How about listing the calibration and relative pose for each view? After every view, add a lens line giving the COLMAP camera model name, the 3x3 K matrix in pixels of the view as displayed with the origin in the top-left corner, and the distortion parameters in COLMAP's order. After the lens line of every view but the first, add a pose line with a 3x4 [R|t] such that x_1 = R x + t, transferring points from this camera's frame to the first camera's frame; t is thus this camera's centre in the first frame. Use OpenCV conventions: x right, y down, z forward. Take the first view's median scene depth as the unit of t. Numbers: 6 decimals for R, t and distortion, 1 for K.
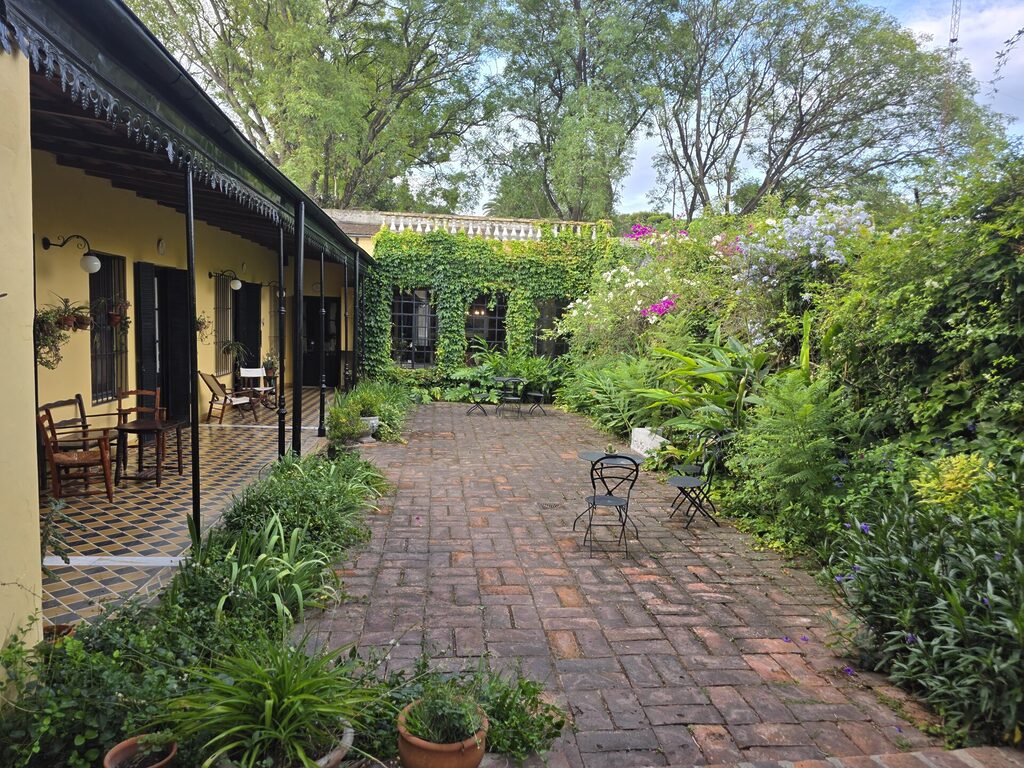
lens RADIAL K [[688.4, 0, 511.8], [0, 688.4, 375.7], [0, 0, 1]] dist [0.089288, -0.083558]
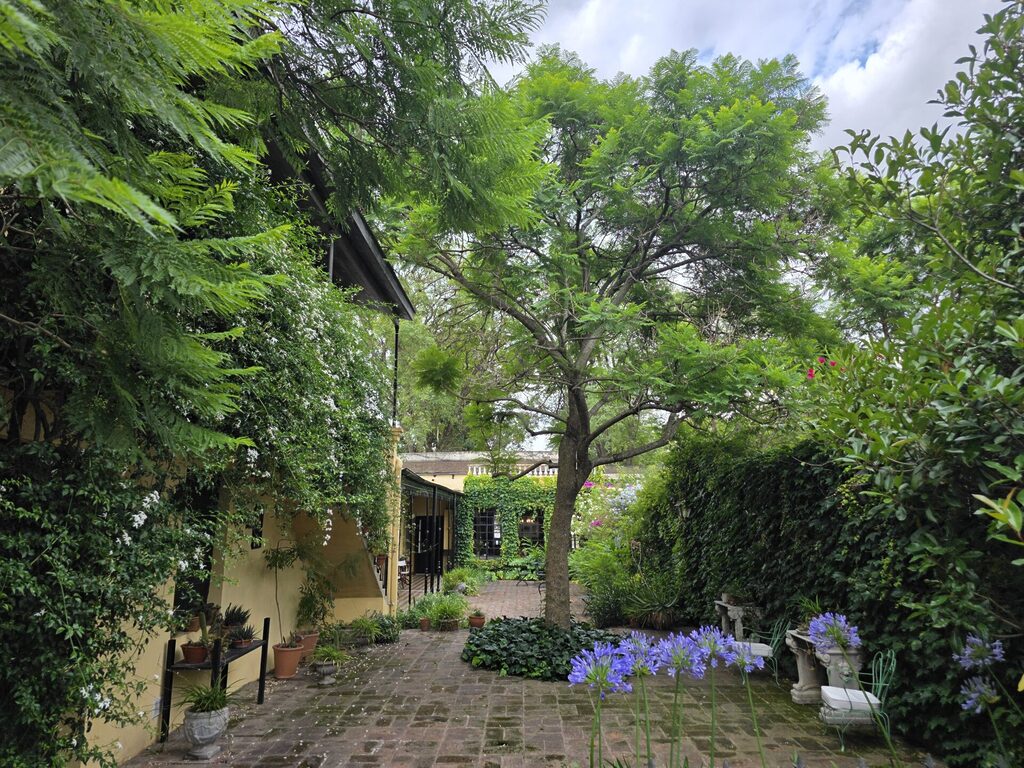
lens RADIAL K [[678.6, 0, 526.5], [0, 678.6, 346.7], [0, 0, 1]] dist [0.033429, -0.001798]
pose [[0.993675, -0.061827, -0.093740, 0.135634], [0.028746, 0.947016, -0.319897, 0.031789], [0.108552, 0.315179, 0.942804, -0.681483]]
